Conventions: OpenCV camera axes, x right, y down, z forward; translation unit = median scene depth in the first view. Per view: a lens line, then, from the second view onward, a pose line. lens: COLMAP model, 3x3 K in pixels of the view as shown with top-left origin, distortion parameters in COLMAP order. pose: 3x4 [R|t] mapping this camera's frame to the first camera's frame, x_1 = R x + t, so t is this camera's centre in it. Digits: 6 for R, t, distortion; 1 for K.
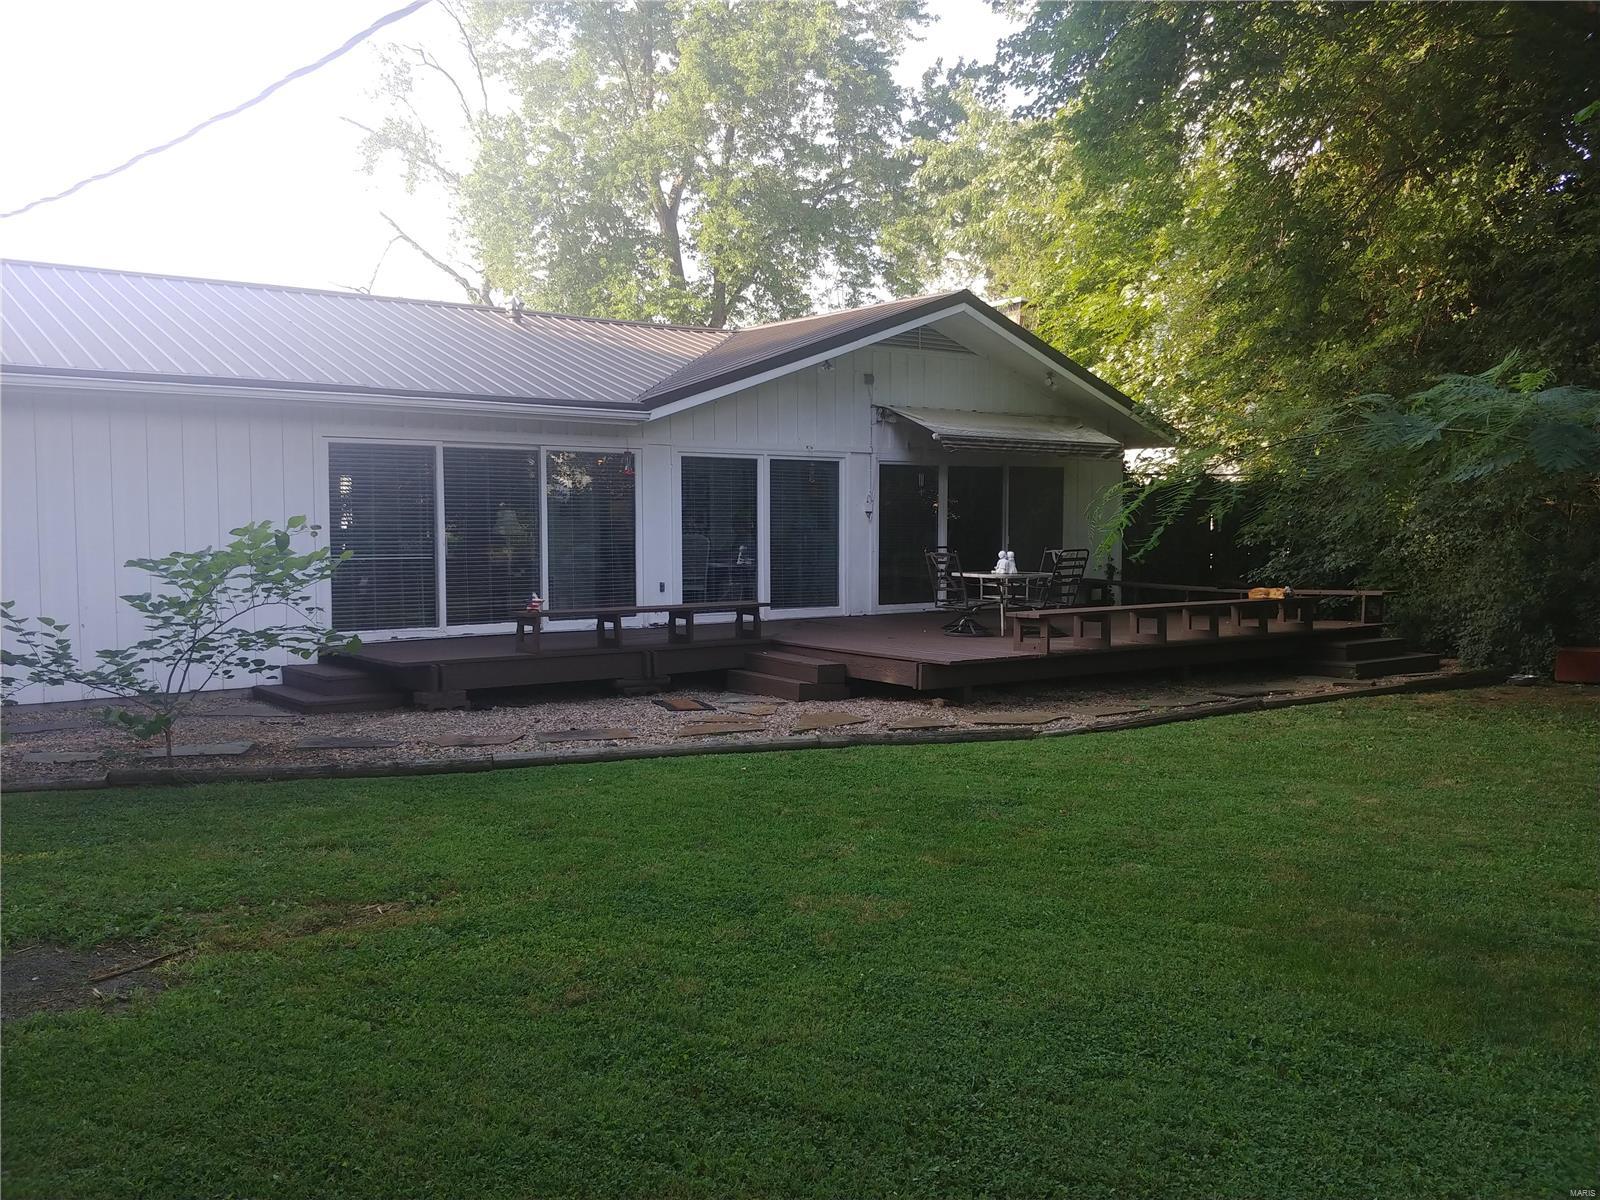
lens RADIAL K [[1323.4, 0, 800.0], [0, 1323.4, 600.0], [0, 0, 1]] dist [-0.011232, -0.005744]
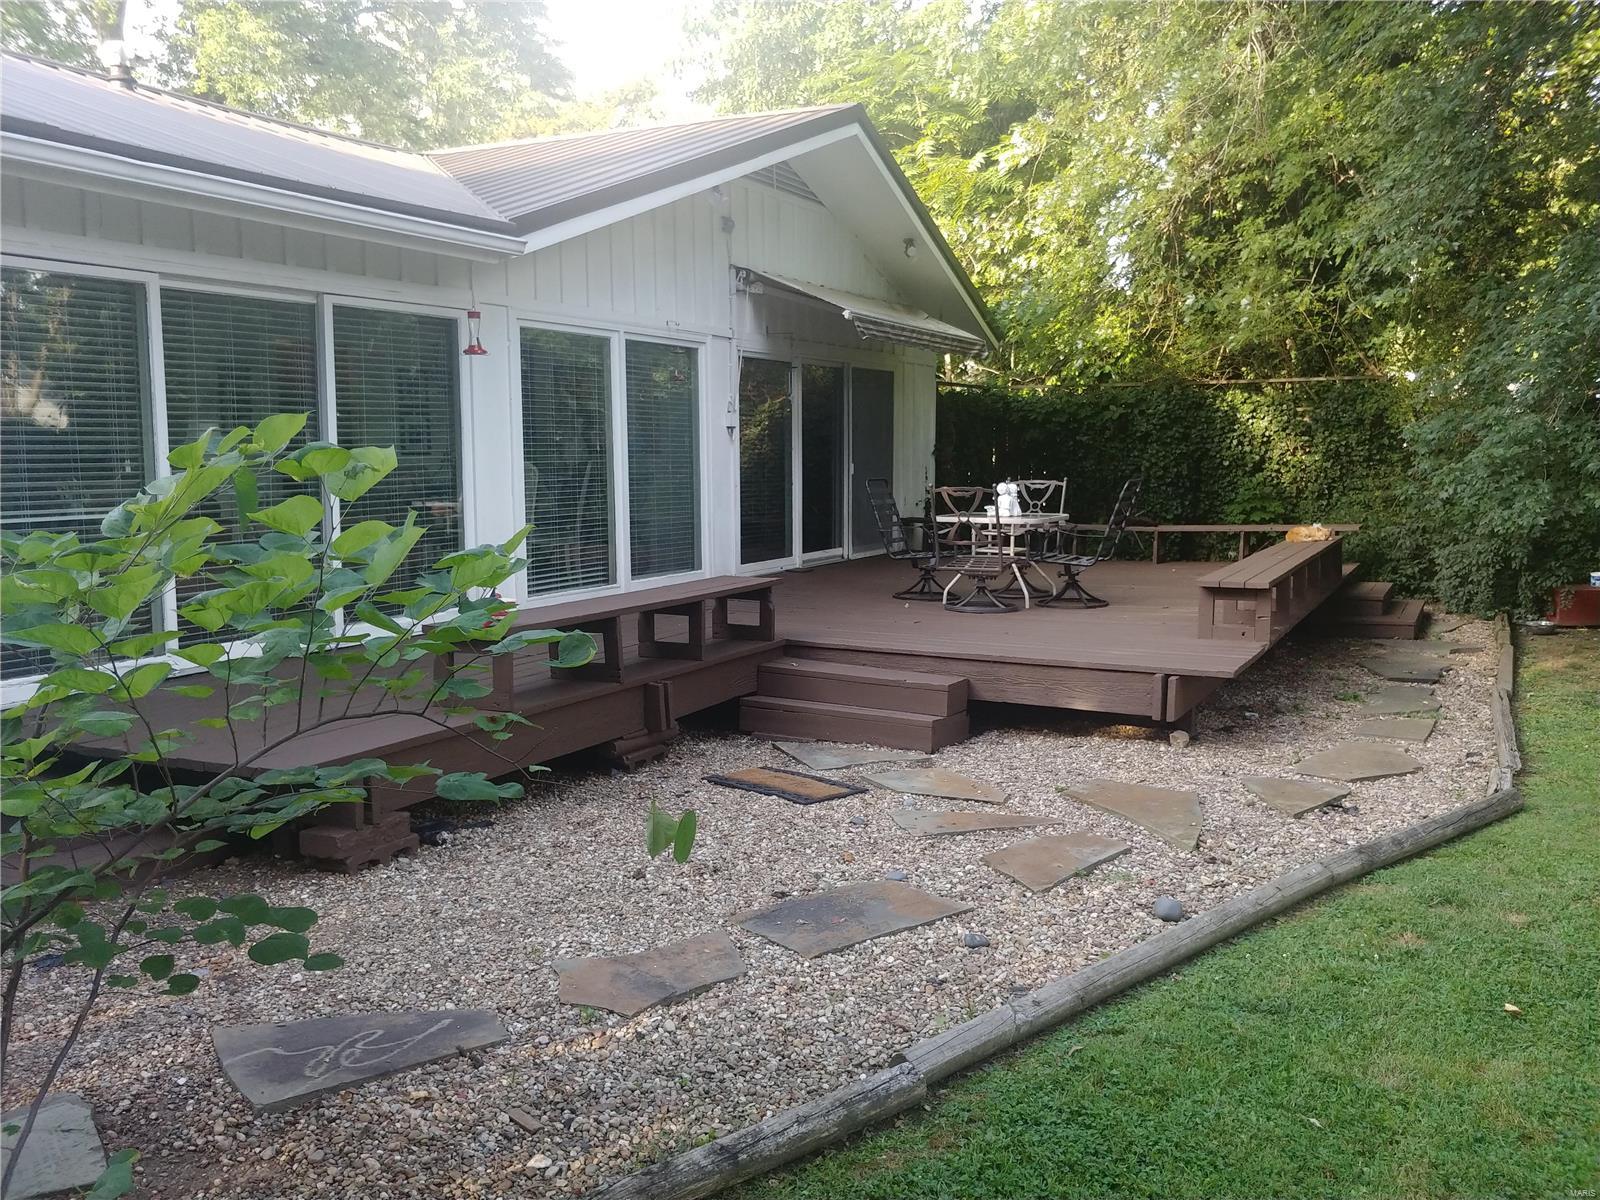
lens RADIAL K [[1323.4, 0, 800.0], [0, 1323.4, 600.0], [0, 0, 1]] dist [-0.011232, -0.005744]
pose [[0.877150, -0.053240, 0.477255, -0.253281], [0.025631, 0.997609, 0.064180, -0.021949], [-0.479531, -0.044063, 0.876418, 0.411717]]
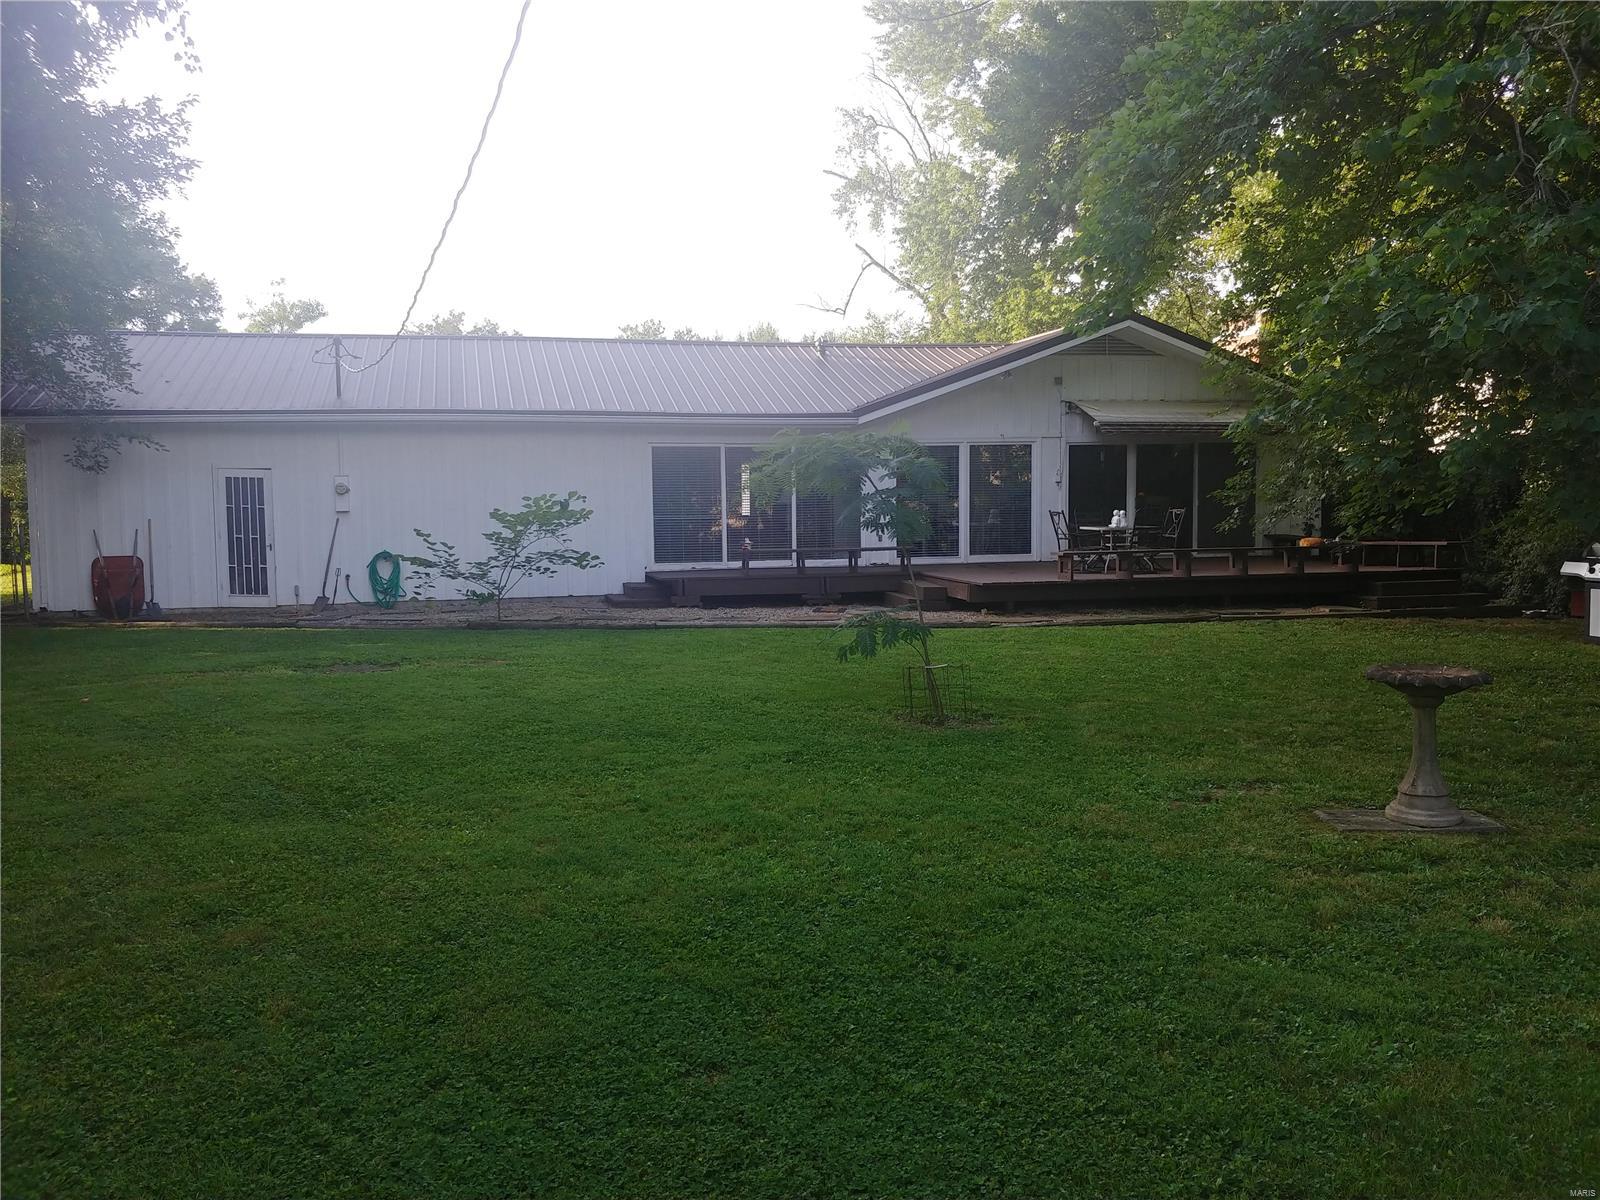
lens RADIAL K [[1323.4, 0, 800.0], [0, 1323.4, 600.0], [0, 0, 1]] dist [-0.011232, -0.005744]
pose [[0.898378, 0.018571, -0.438831, 0.419560], [-0.010318, 0.999722, 0.021185, 0.026594], [0.439102, -0.014504, 0.898320, -0.307805]]
